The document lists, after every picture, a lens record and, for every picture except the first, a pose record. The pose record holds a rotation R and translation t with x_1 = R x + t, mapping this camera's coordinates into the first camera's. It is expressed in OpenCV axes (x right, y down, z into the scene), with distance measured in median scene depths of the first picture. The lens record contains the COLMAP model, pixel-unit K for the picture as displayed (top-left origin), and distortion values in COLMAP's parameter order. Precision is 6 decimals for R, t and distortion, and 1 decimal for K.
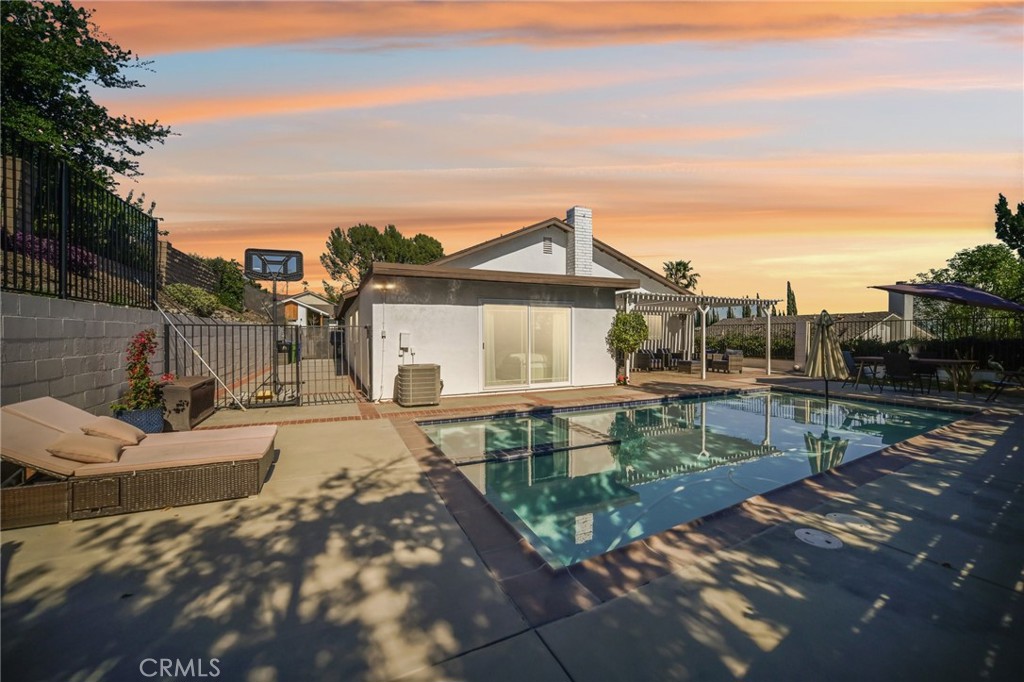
lens RADIAL K [[407.2, 0, 515.9], [0, 407.2, 327.9], [0, 0, 1]] dist [-0.004170, -0.000223]
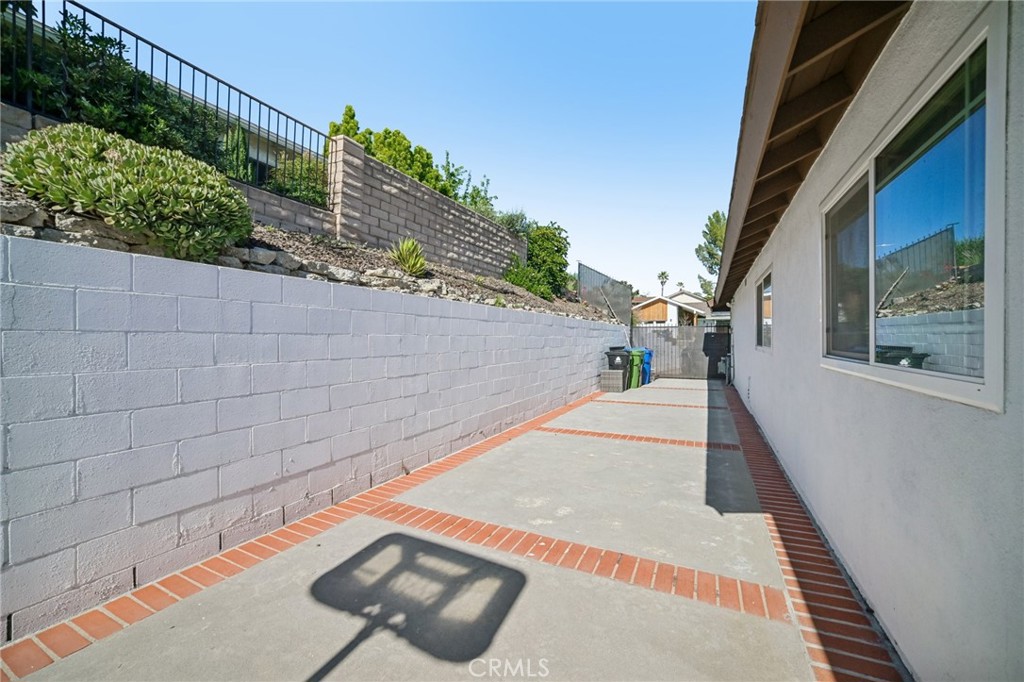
lens RADIAL K [[397.5, 0, 507.1], [0, 397.5, 336.0], [0, 0, 1]] dist [-0.004268, 0.000461]
pose [[0.623139, 0.000993, -0.782110, -0.099133], [0.006448, 0.999959, 0.006407, 0.004243], [0.782085, -0.009036, 0.623107, 0.226333]]
